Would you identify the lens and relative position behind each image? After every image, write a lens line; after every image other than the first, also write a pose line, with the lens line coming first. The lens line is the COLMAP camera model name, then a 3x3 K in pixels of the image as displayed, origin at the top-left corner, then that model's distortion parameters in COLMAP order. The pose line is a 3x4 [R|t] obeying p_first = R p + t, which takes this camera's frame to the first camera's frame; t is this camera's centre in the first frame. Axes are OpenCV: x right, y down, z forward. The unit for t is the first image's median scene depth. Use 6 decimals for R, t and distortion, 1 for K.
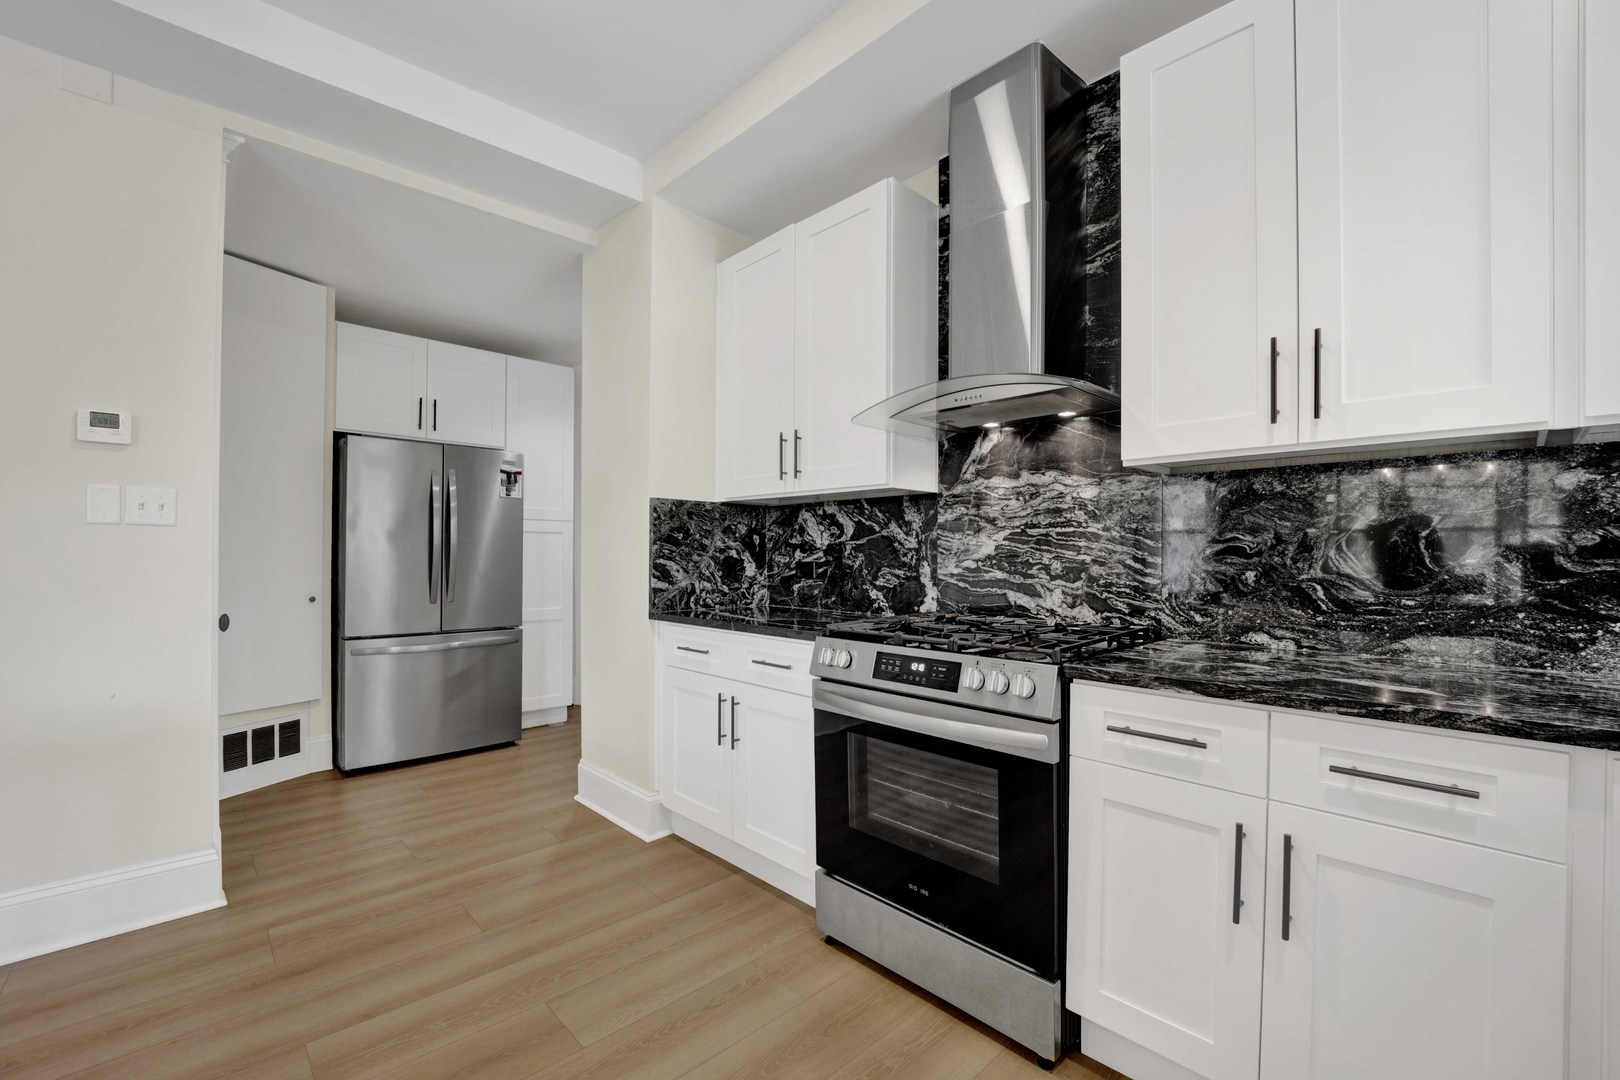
lens RADIAL K [[674.8, 0, 768.1], [0, 674.8, 545.1], [0, 0, 1]] dist [-0.017302, -0.001996]
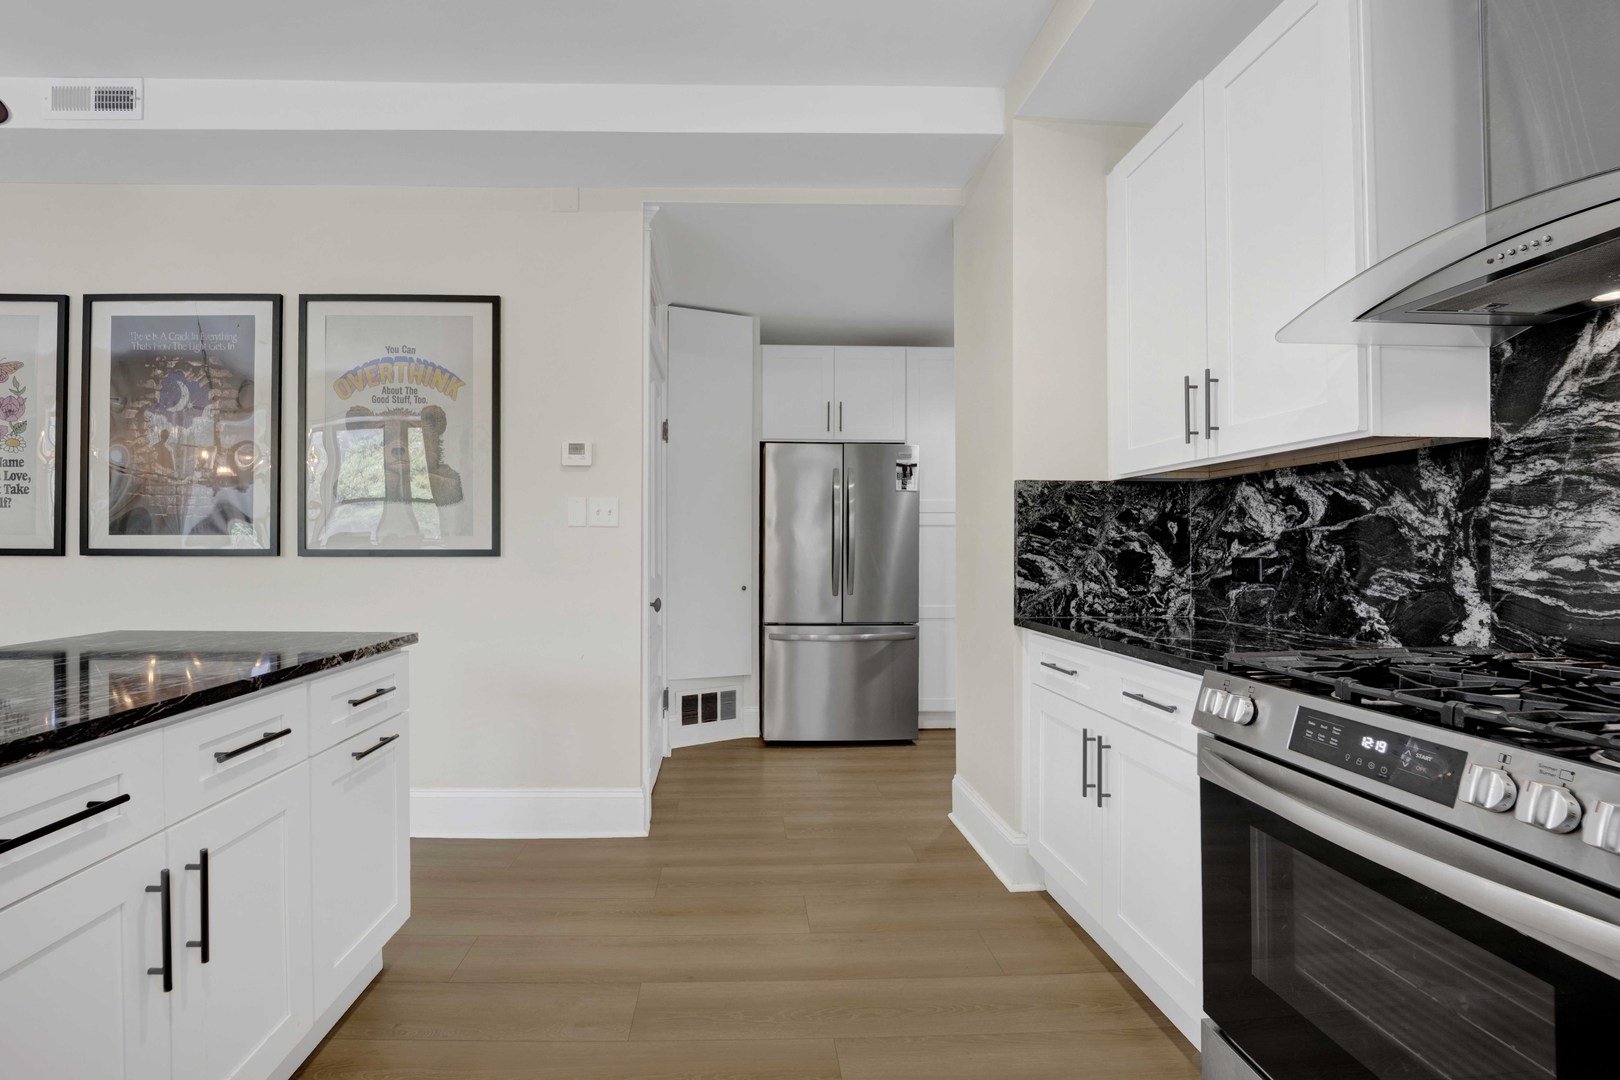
lens RADIAL K [[674.8, 0, 761.1], [0, 674.8, 539.9], [0, 0, 1]] dist [-0.017302, -0.001996]
pose [[0.764397, -0.011284, -0.644647, 0.124910], [0.010907, 0.999930, -0.004570, 0.004068], [0.644654, -0.003538, 0.764466, 0.160963]]
